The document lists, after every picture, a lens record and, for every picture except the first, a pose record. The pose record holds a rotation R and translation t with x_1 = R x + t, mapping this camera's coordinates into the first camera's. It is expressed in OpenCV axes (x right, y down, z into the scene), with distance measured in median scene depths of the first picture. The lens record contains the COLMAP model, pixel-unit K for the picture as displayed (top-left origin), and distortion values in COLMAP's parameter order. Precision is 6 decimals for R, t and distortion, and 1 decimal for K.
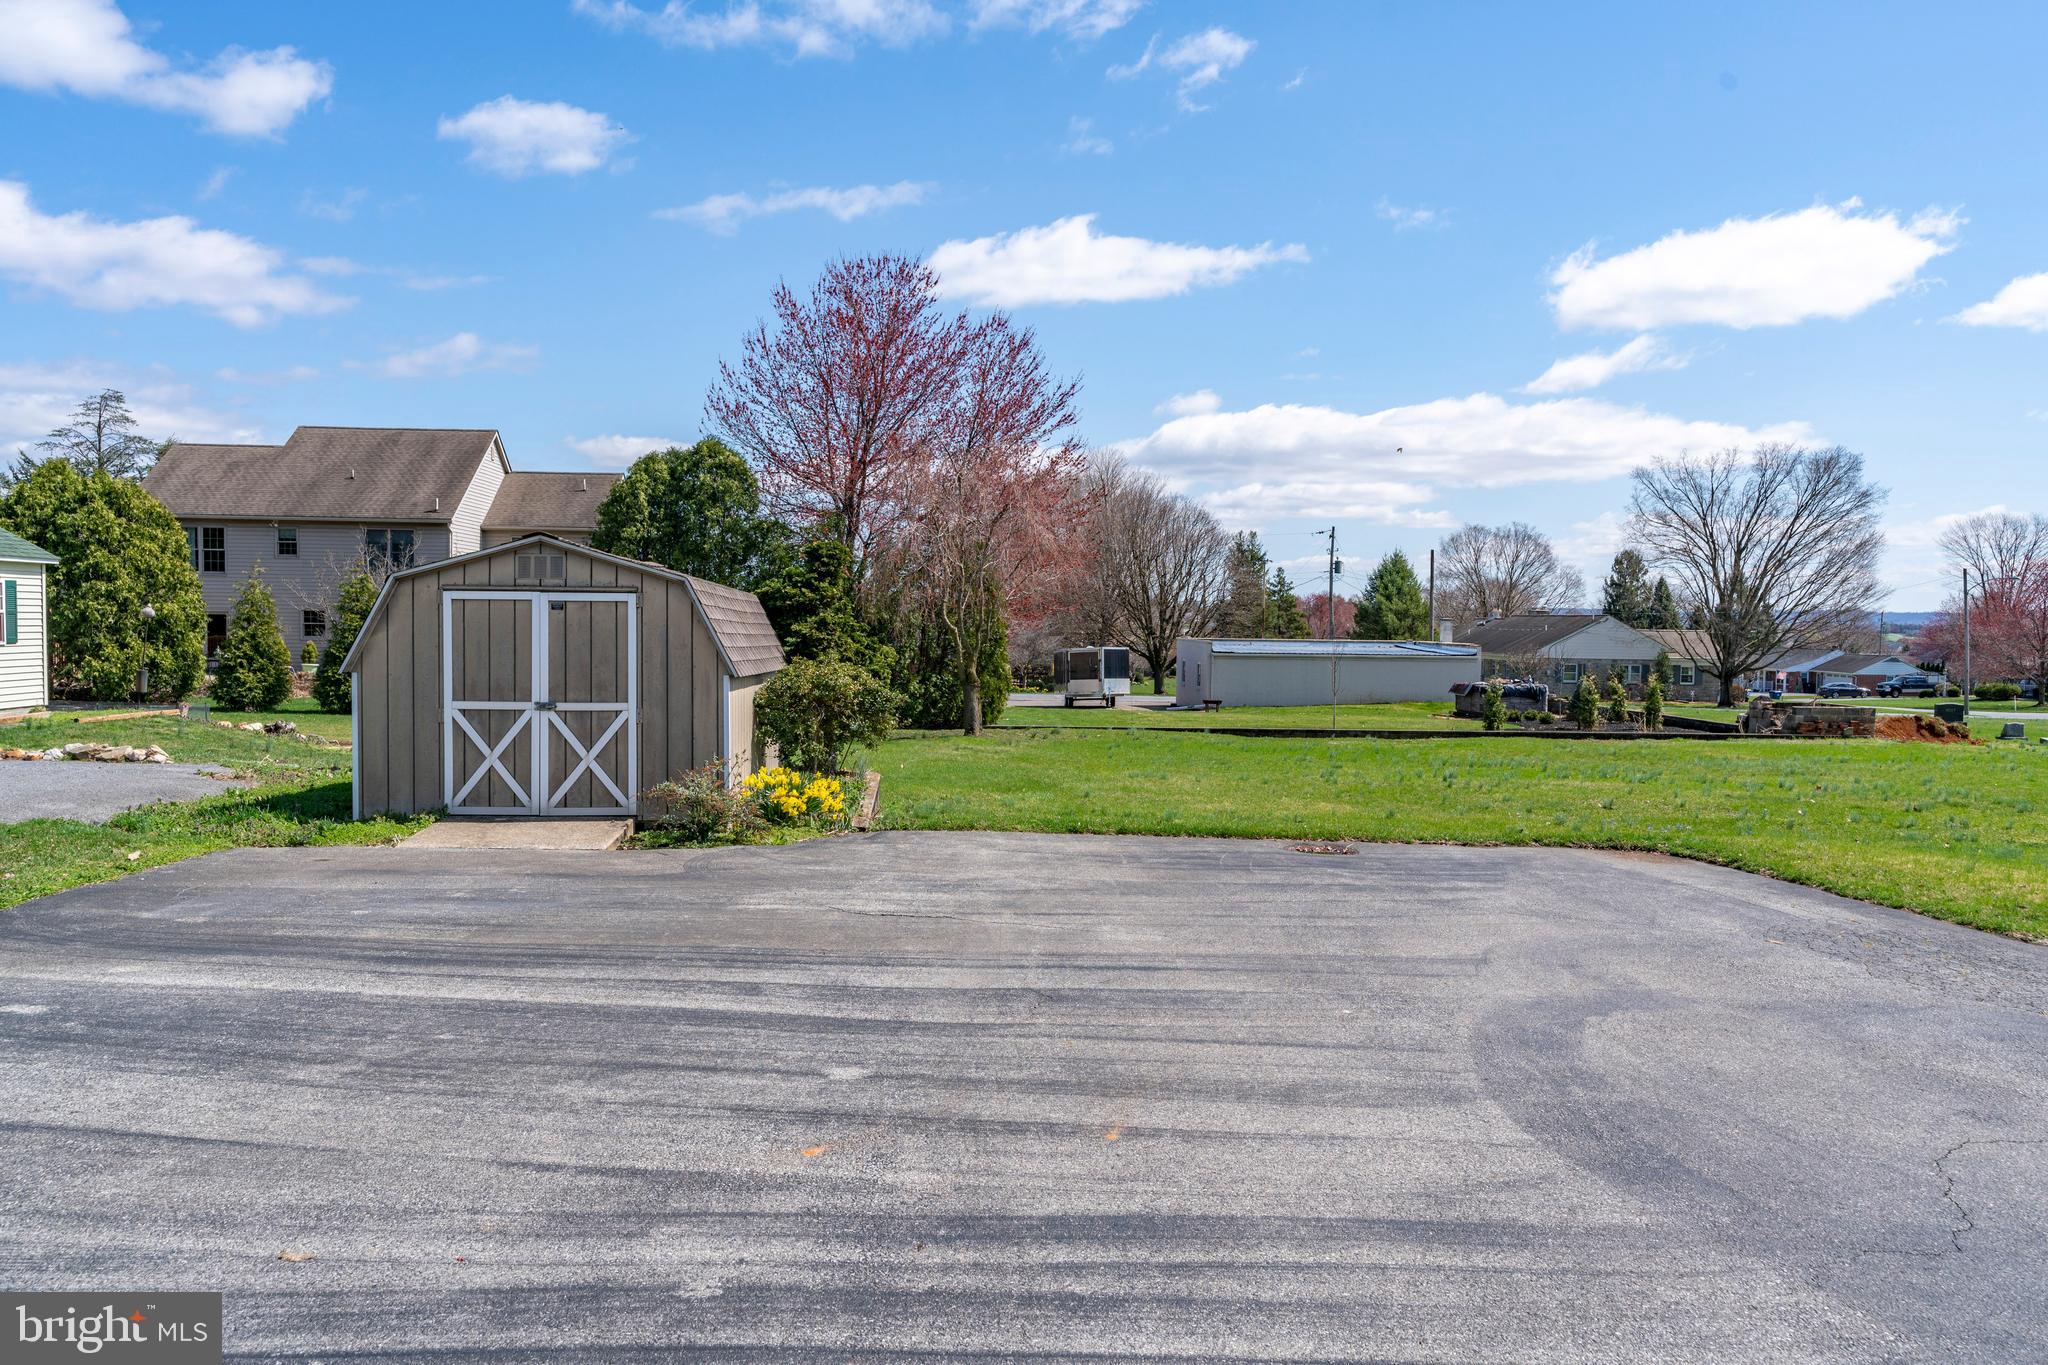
lens RADIAL K [[1642.8, 0, 1024.0], [0, 1642.8, 682.5], [0, 0, 1]] dist [-0.000106, -0.002986]
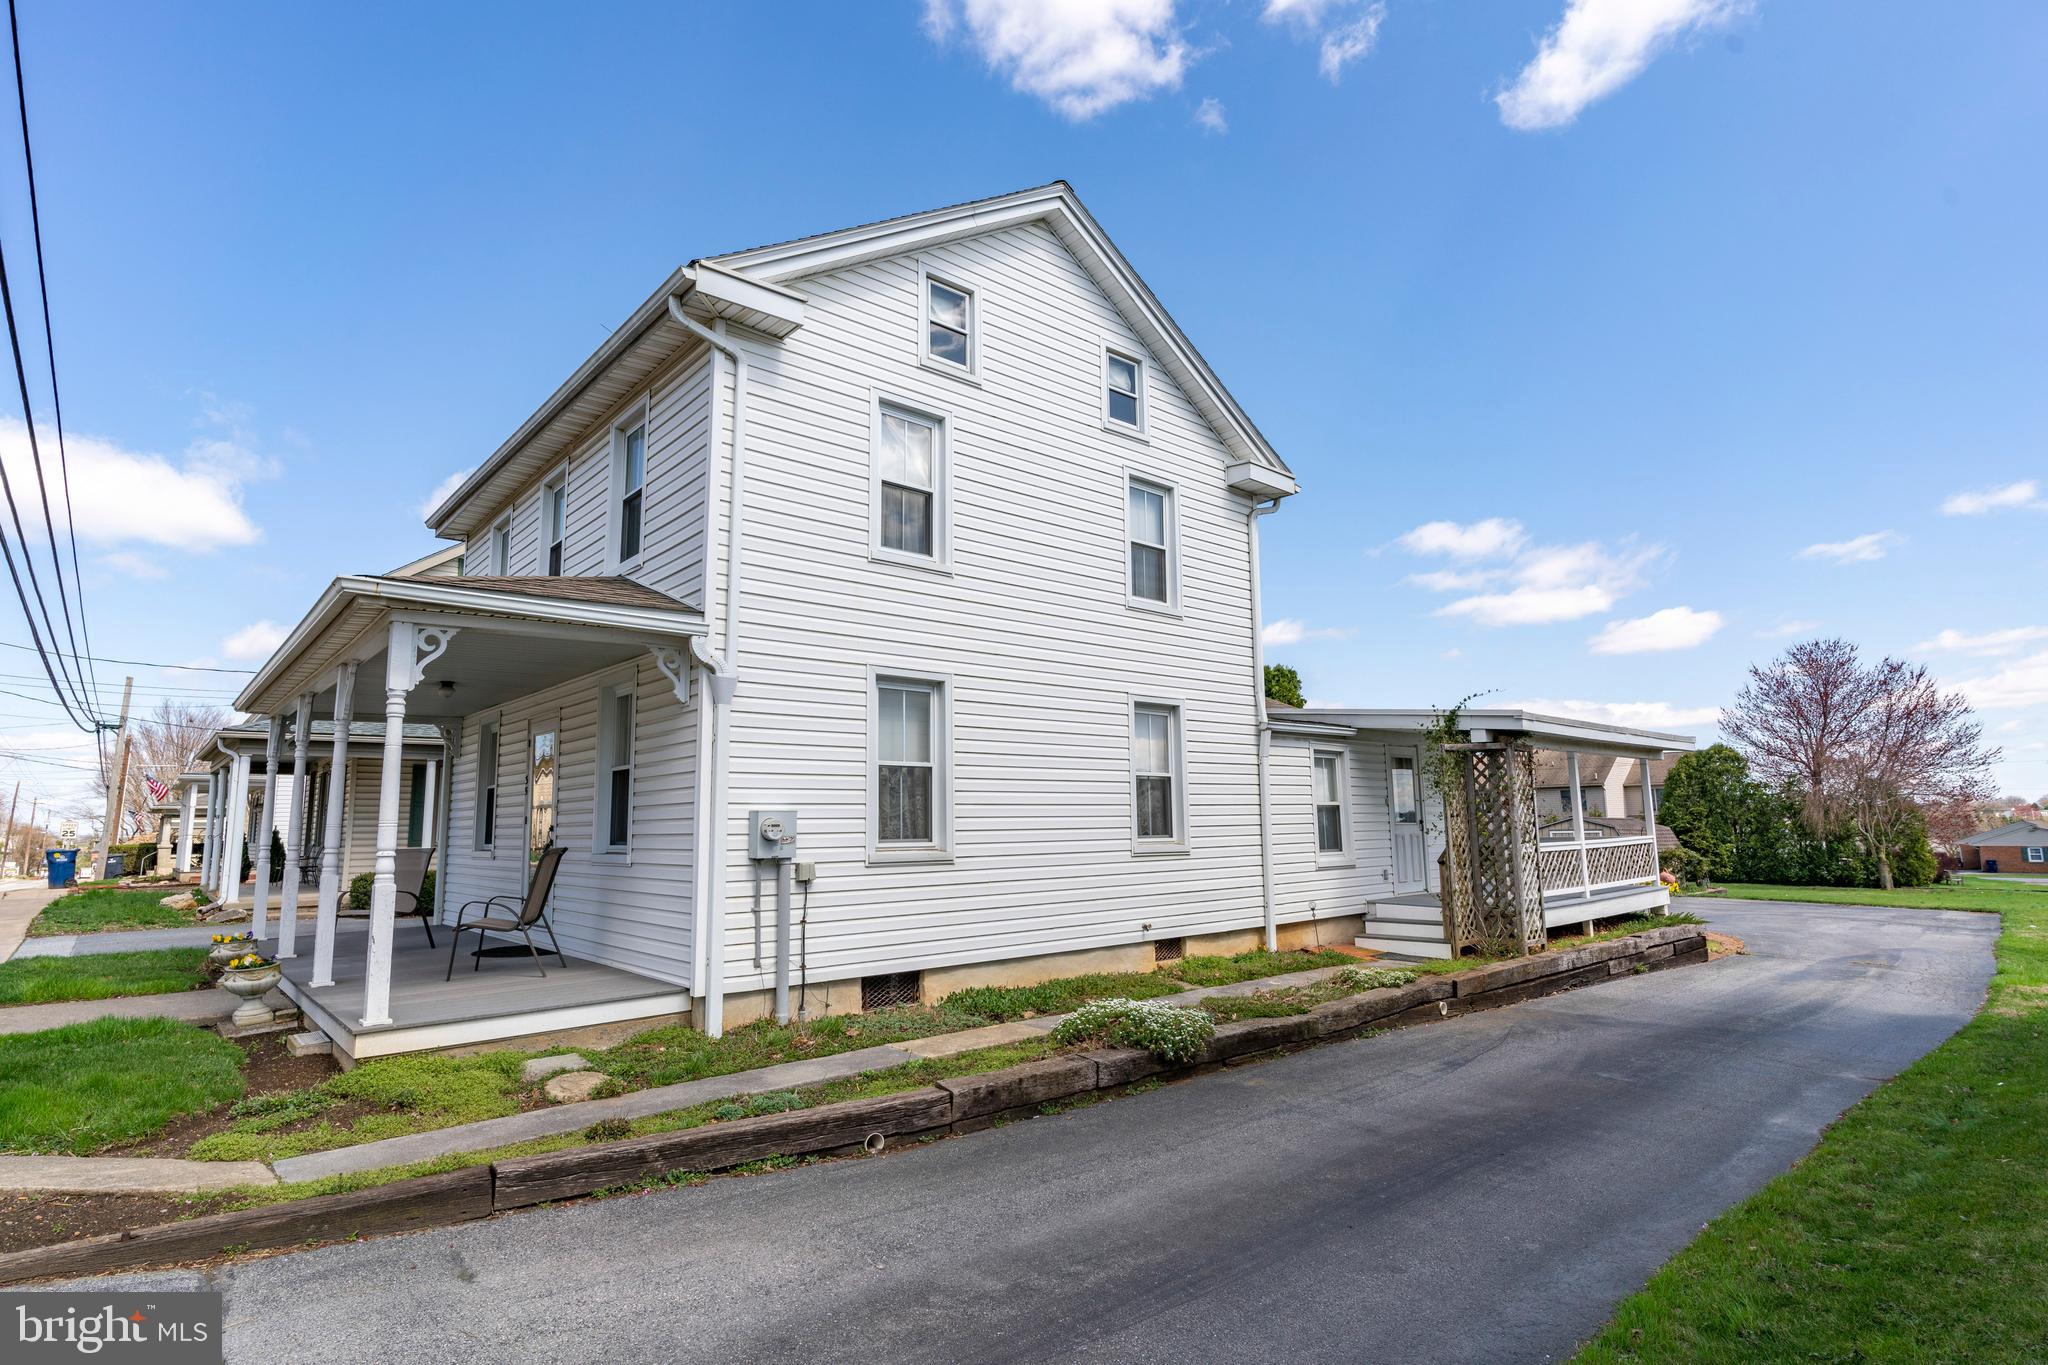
lens RADIAL K [[1009.0, 0, 1024.0], [0, 1009.0, 682.5], [0, 0, 1]] dist [-0.003147, -0.000271]
pose [[0.628440, -0.133709, -0.766280, 0.247018], [-0.009739, 0.983686, -0.179631, 0.013196], [0.777797, 0.120350, 0.616885, -0.491746]]
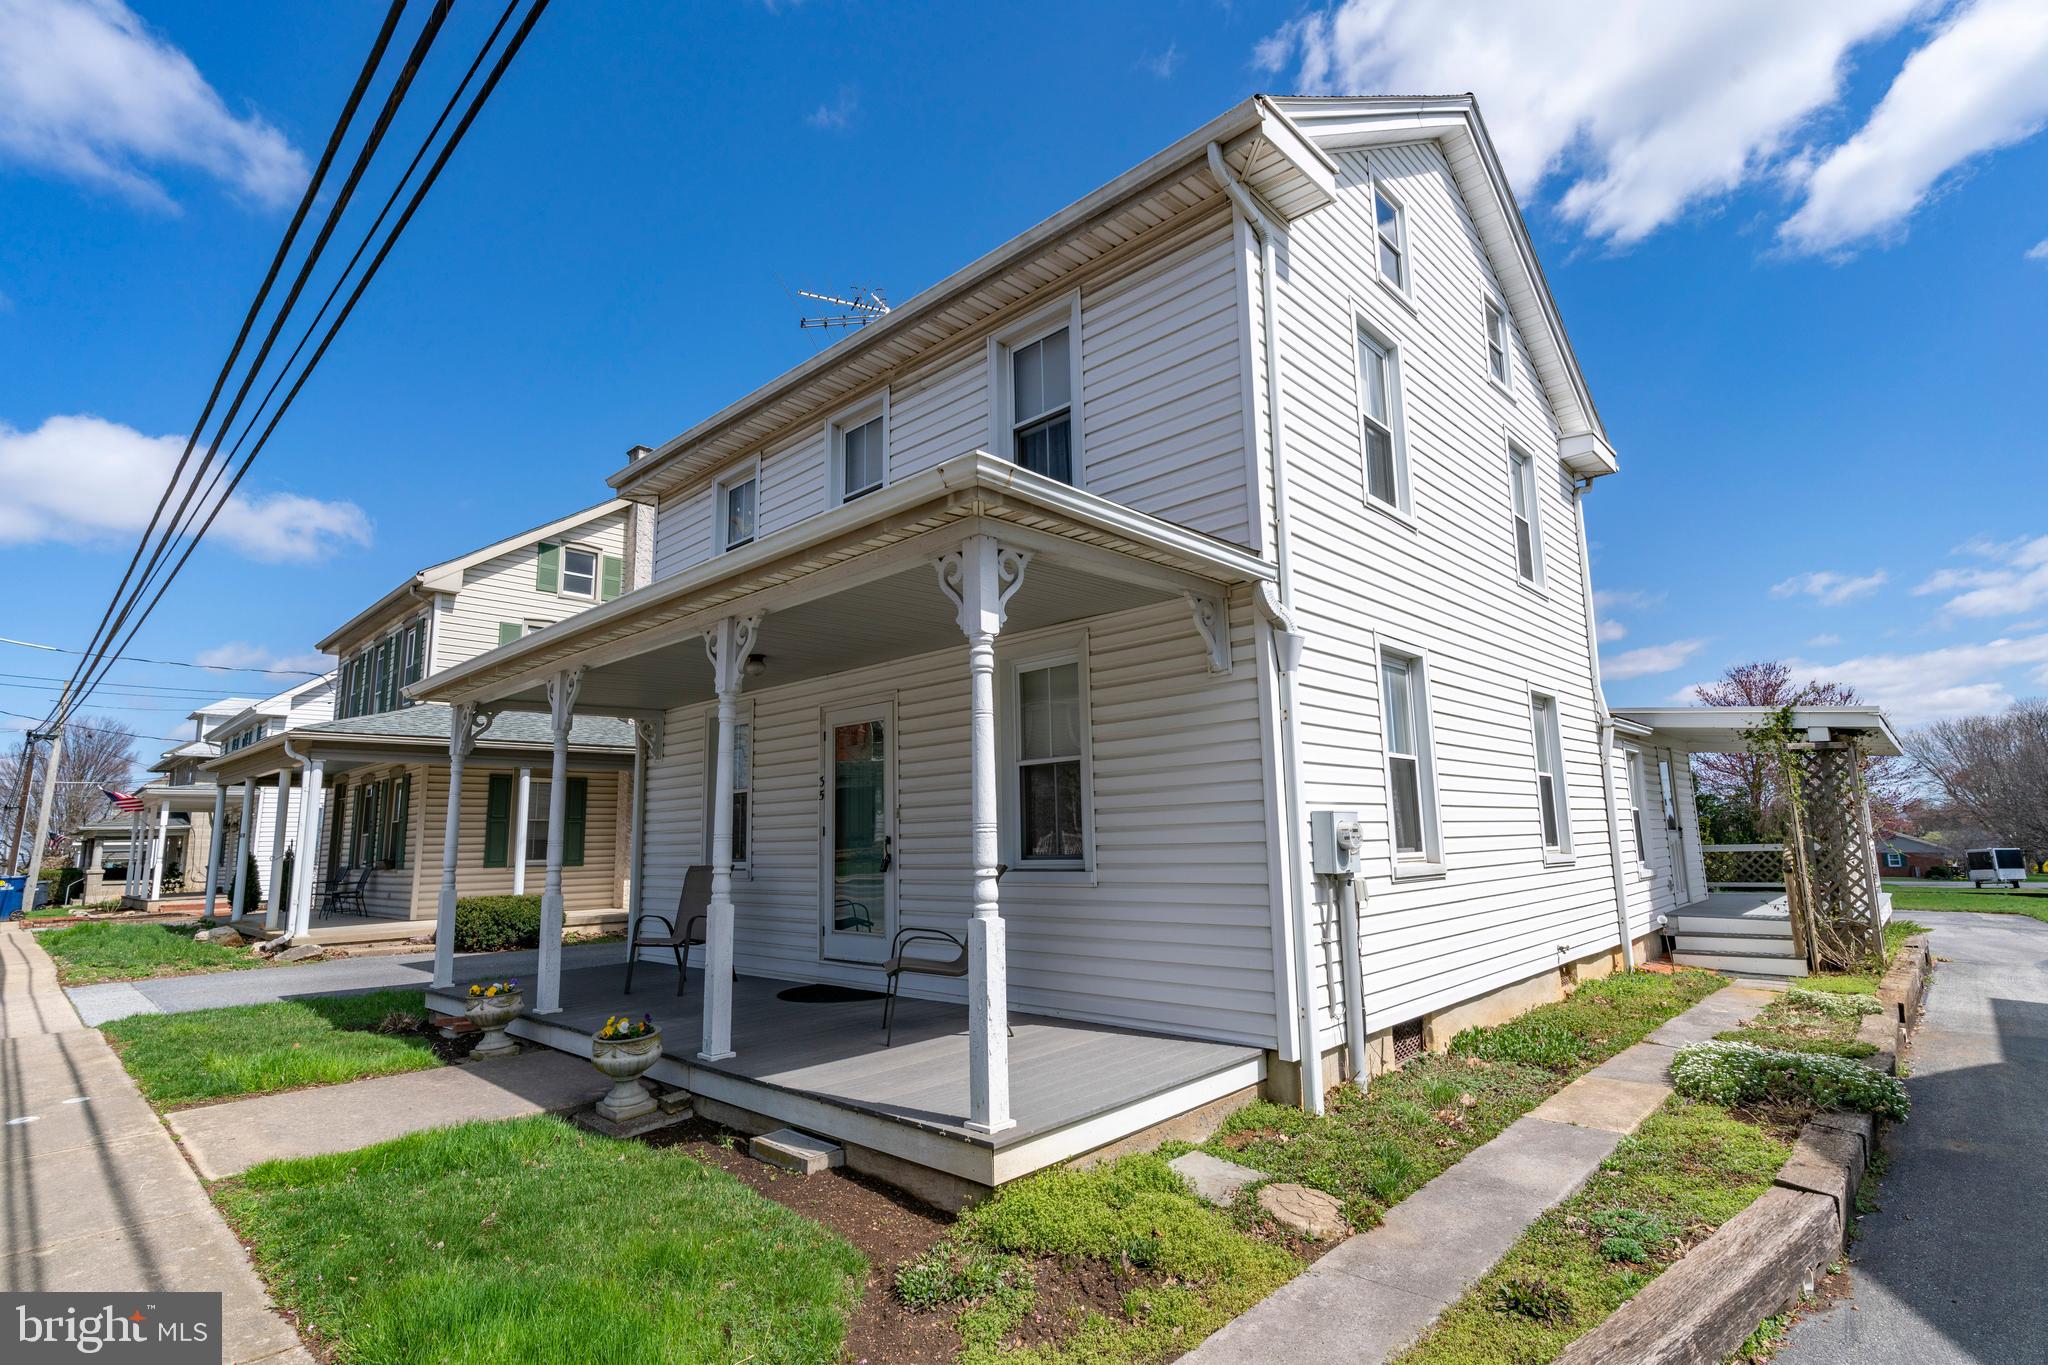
lens RADIAL K [[957.4, 0, 1024.0], [0, 957.4, 682.5], [0, 0, 1]] dist [0.000982, 0.000481]
pose [[0.706150, -0.146314, -0.692780, 0.130992], [0.002547, 0.978936, -0.204153, 0.013279], [0.708058, 0.142399, 0.691648, -0.541617]]
